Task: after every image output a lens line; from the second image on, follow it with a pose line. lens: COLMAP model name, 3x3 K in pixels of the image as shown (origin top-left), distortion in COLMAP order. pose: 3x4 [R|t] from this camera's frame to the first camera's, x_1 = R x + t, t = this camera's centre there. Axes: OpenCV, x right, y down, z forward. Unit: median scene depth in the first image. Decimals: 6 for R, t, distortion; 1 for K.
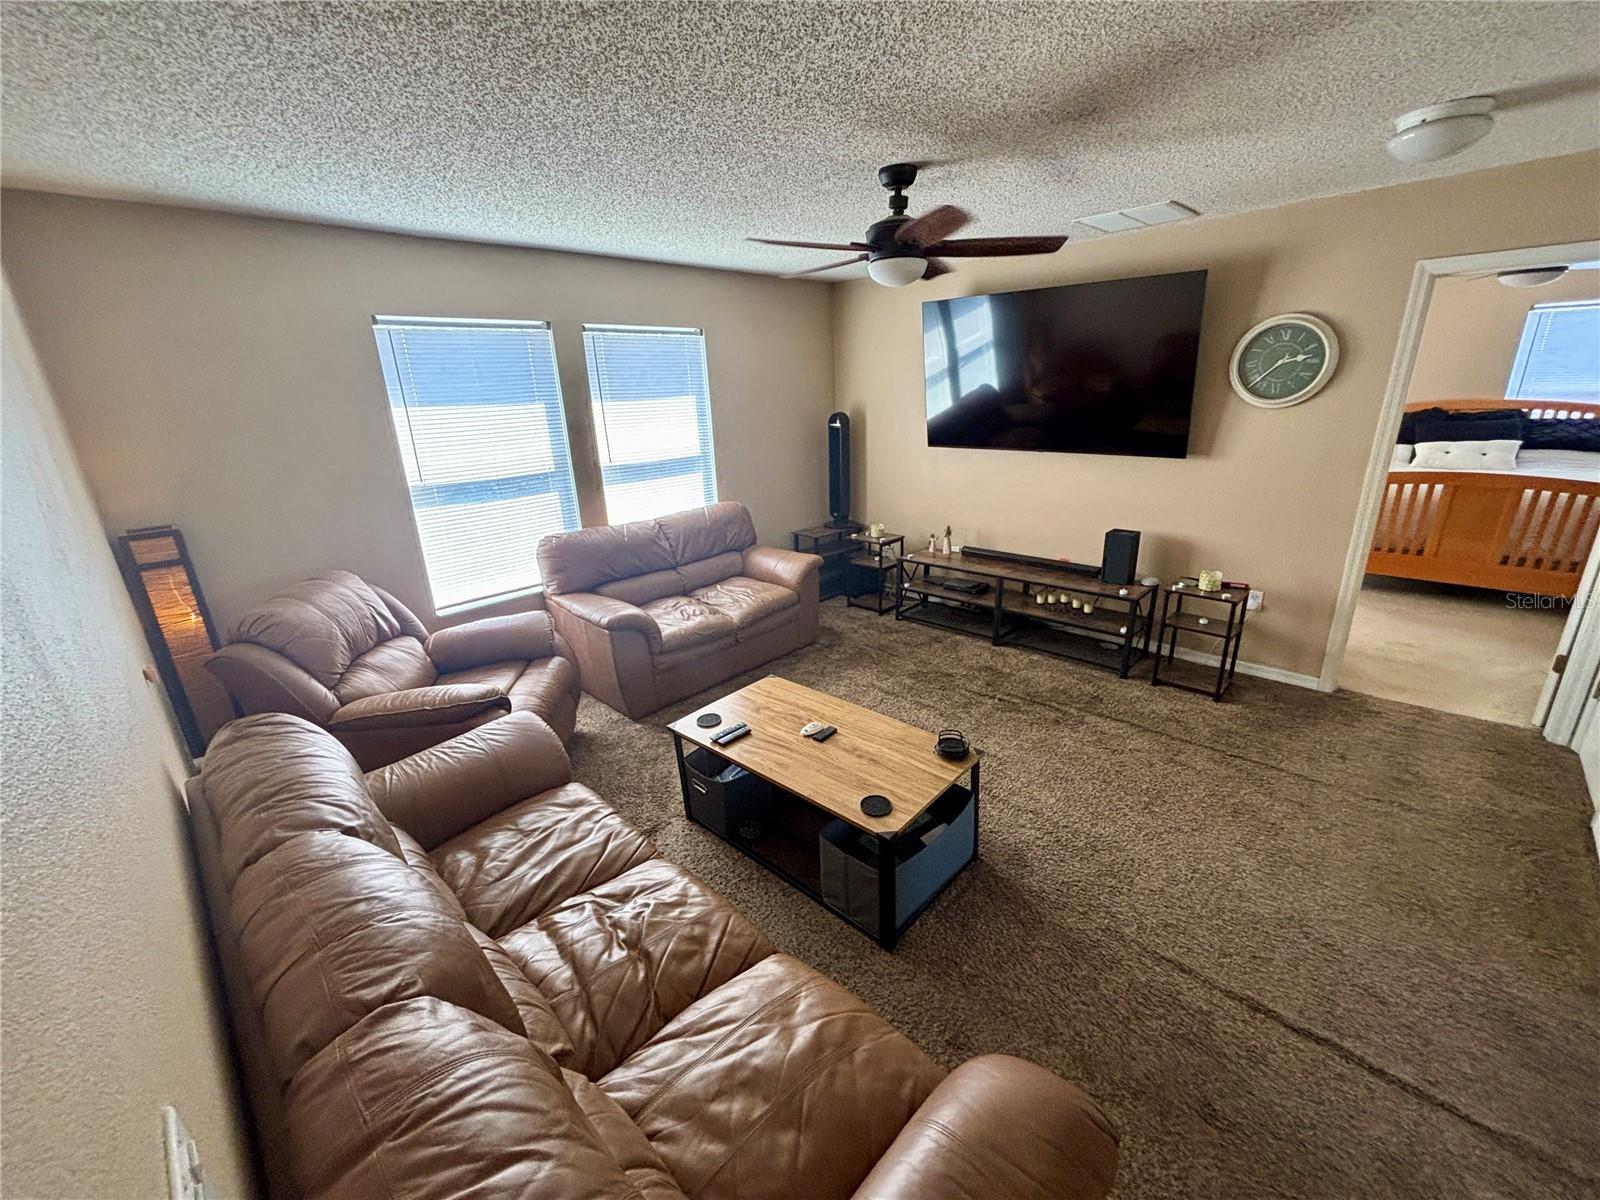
lens RADIAL K [[650.3, 0, 795.3], [0, 650.3, 591.1], [0, 0, 1]] dist [-0.004804, 0.002172]
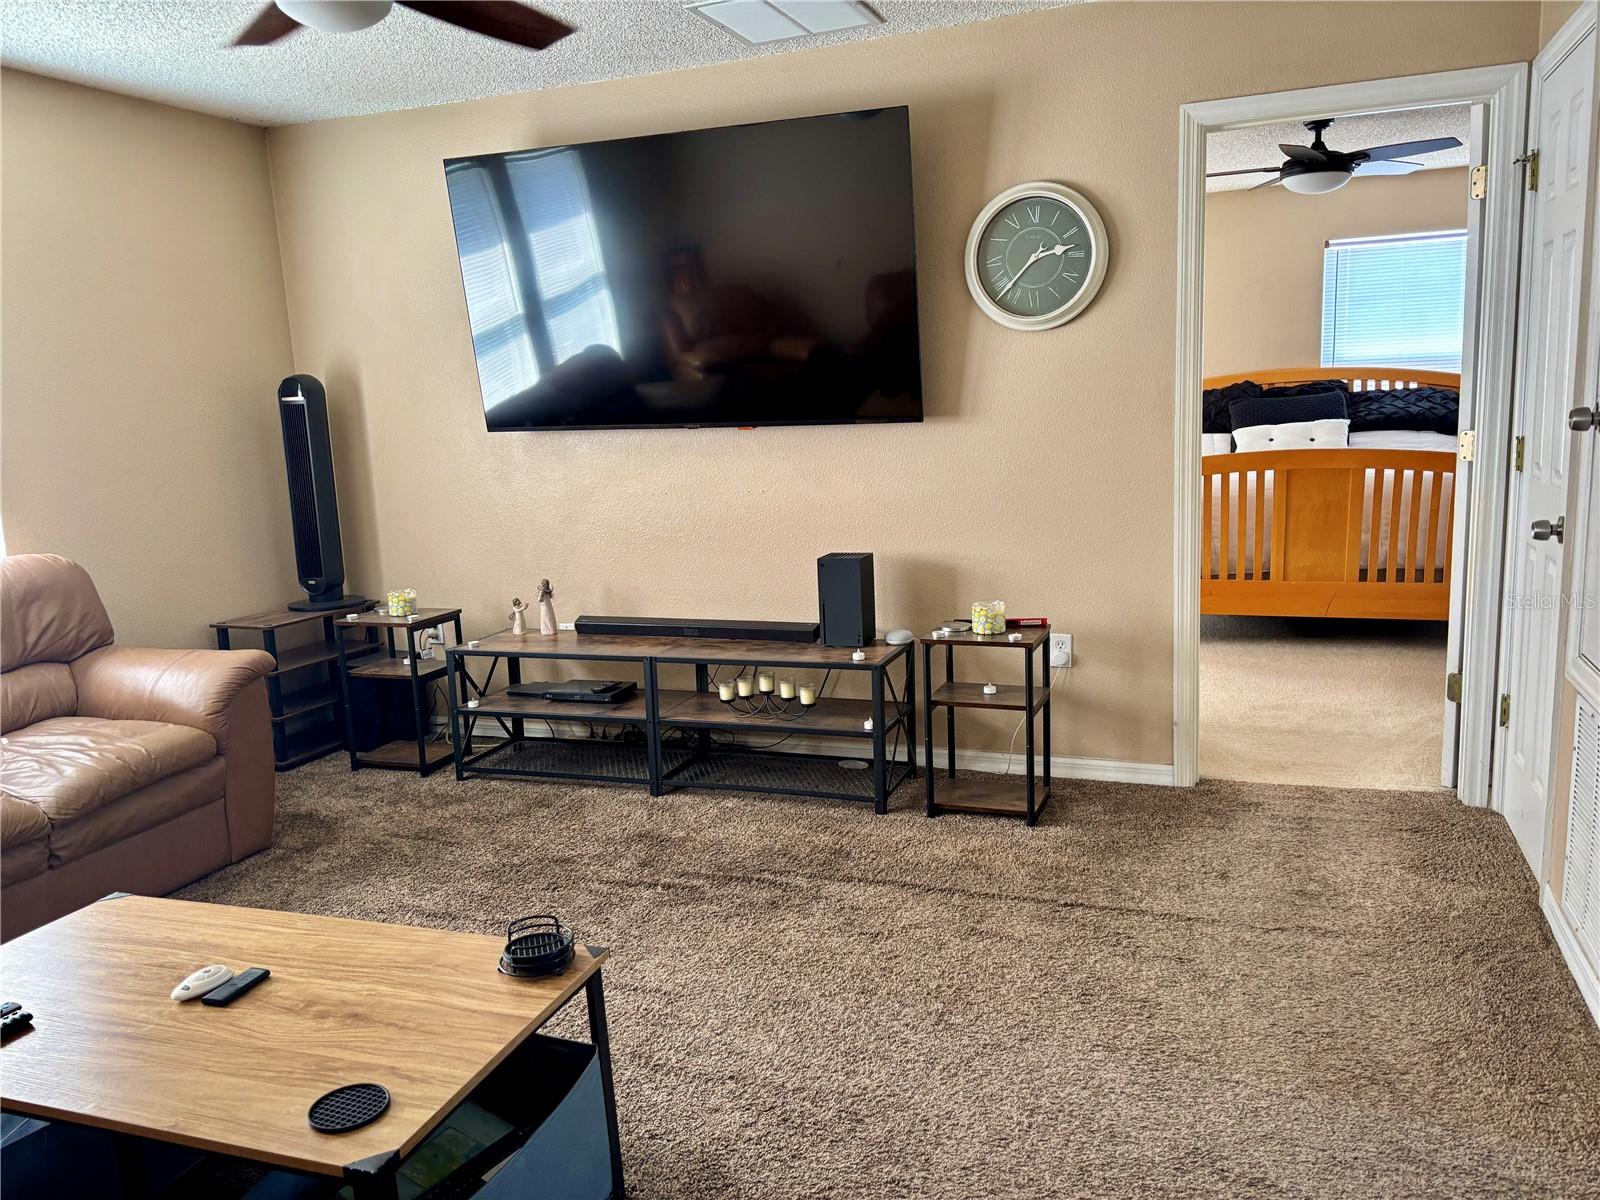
lens RADIAL K [[1211.6, 0, 796.5], [0, 1211.6, 597.3], [0, 0, 1]] dist [0.049465, -0.048748]
pose [[0.918731, -0.070870, 0.388472, 0.055911], [0.130839, 0.982826, -0.130134, 0.078352], [-0.372577, 0.170386, 0.912225, 0.066877]]
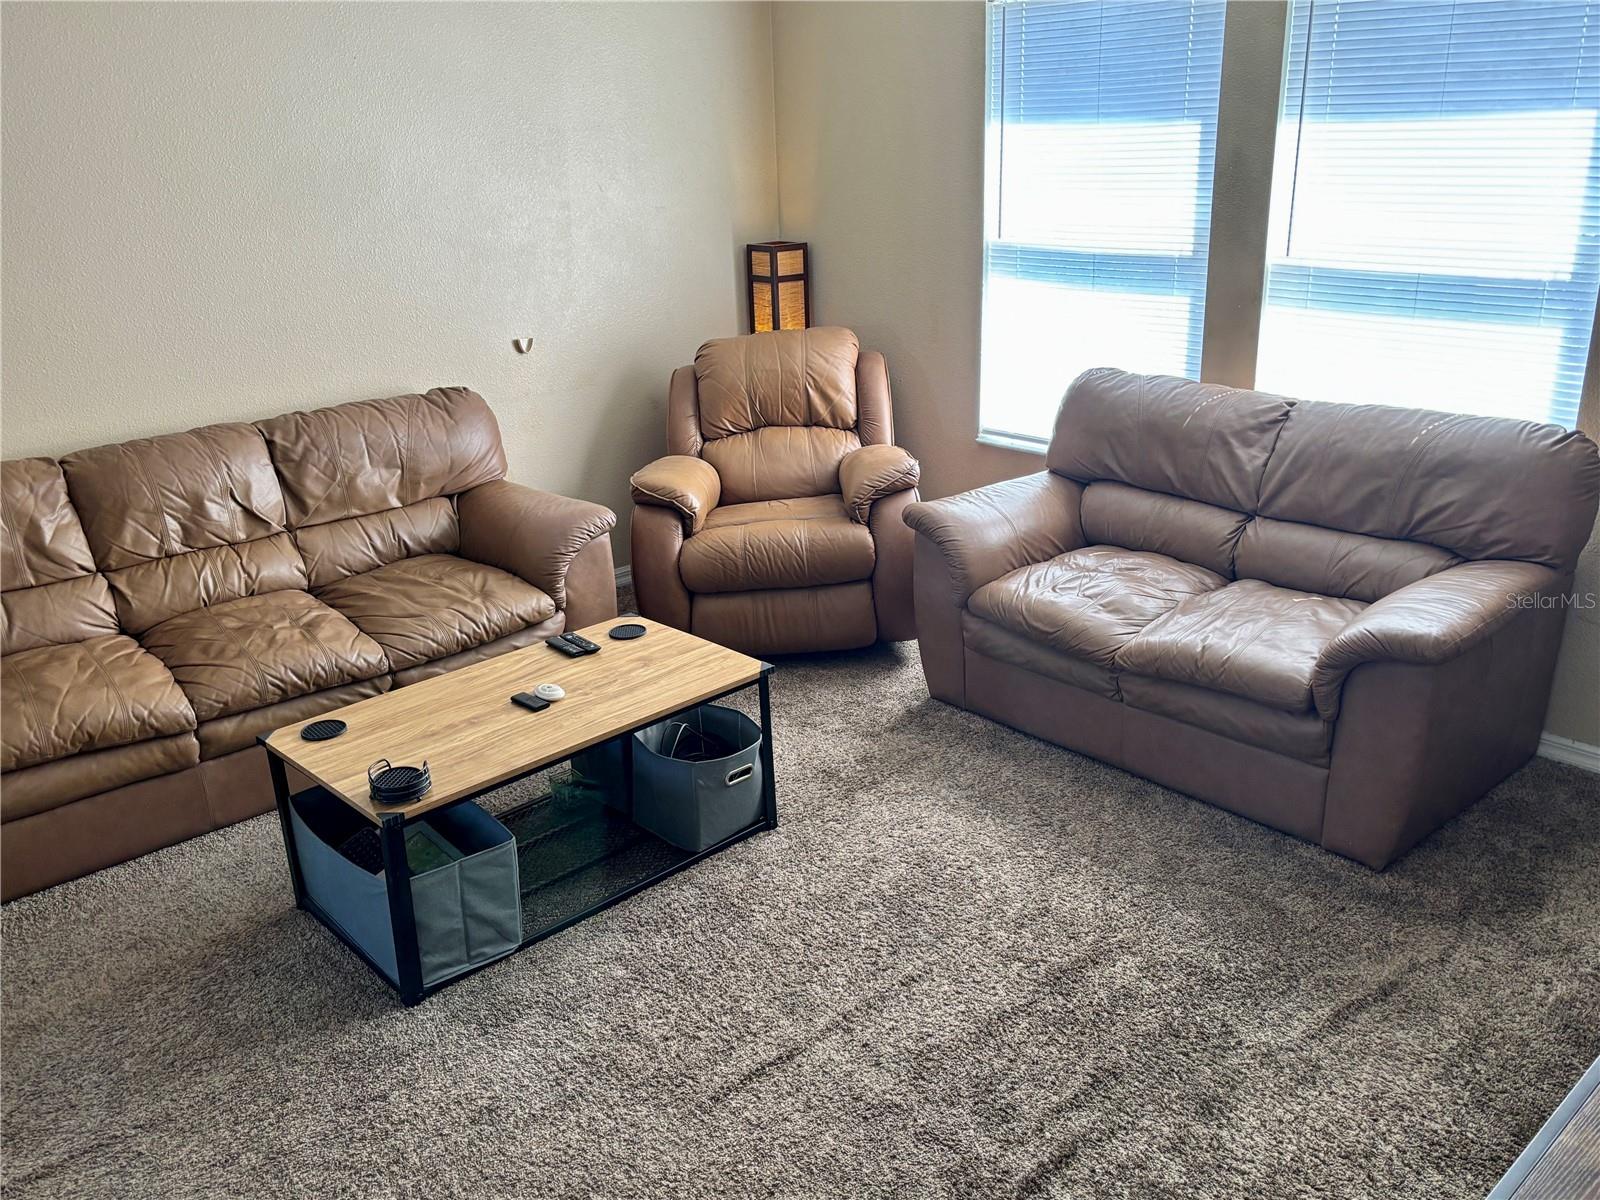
lens RADIAL K [[1319.7, 0, 802.2], [0, 1319.7, 587.9], [0, 0, 1]] dist [0.013524, 0.002762]
pose [[-0.063350, 0.377578, -0.923808, 0.746521], [-0.263624, 0.886457, 0.380389, -0.278304], [0.962543, 0.267635, 0.043382, 0.742827]]
